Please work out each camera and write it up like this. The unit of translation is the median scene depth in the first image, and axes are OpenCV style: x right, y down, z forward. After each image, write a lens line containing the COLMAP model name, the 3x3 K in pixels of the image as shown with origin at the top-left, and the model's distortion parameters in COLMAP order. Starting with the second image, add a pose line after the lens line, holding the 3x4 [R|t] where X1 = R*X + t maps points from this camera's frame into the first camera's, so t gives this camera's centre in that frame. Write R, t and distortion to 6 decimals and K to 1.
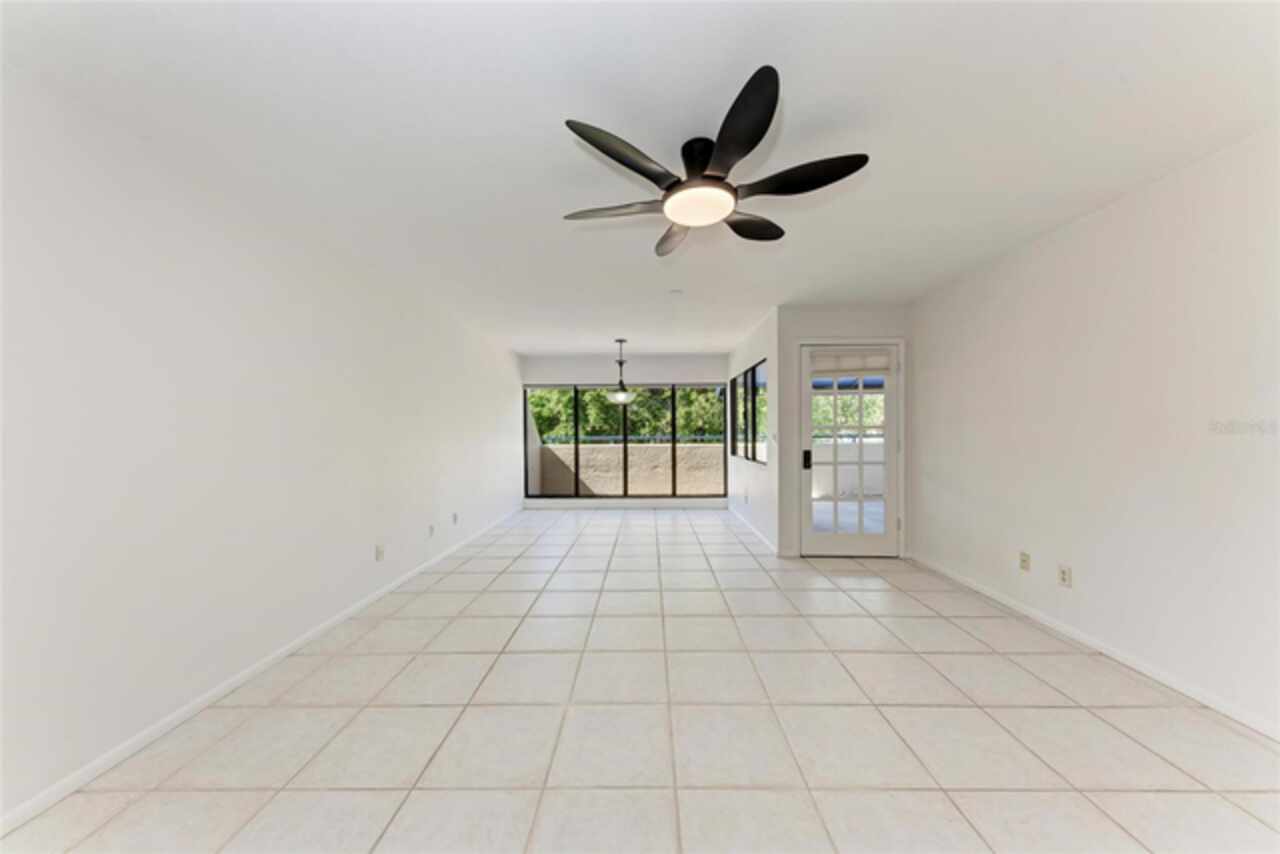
lens RADIAL K [[448.7, 0, 650.4], [0, 448.7, 420.3], [0, 0, 1]] dist [0.008769, -0.000261]
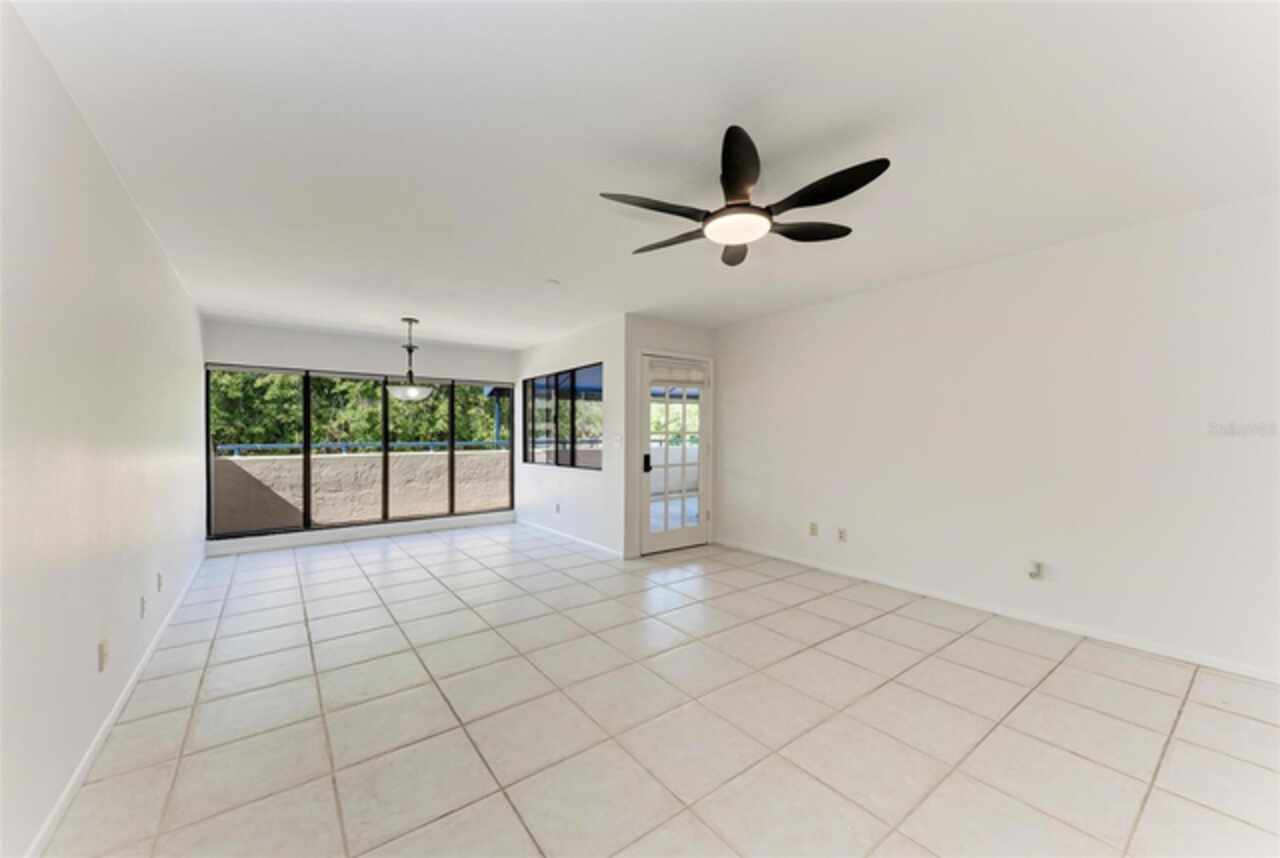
lens RADIAL K [[485.6, 0, 661.4], [0, 485.6, 425.5], [0, 0, 1]] dist [0.012899, -0.000236]
pose [[0.782687, 0.015676, 0.622218, -0.219527], [-0.016182, 0.999857, -0.004835, 0.002515], [-0.622205, -0.006284, 0.782829, 0.053710]]
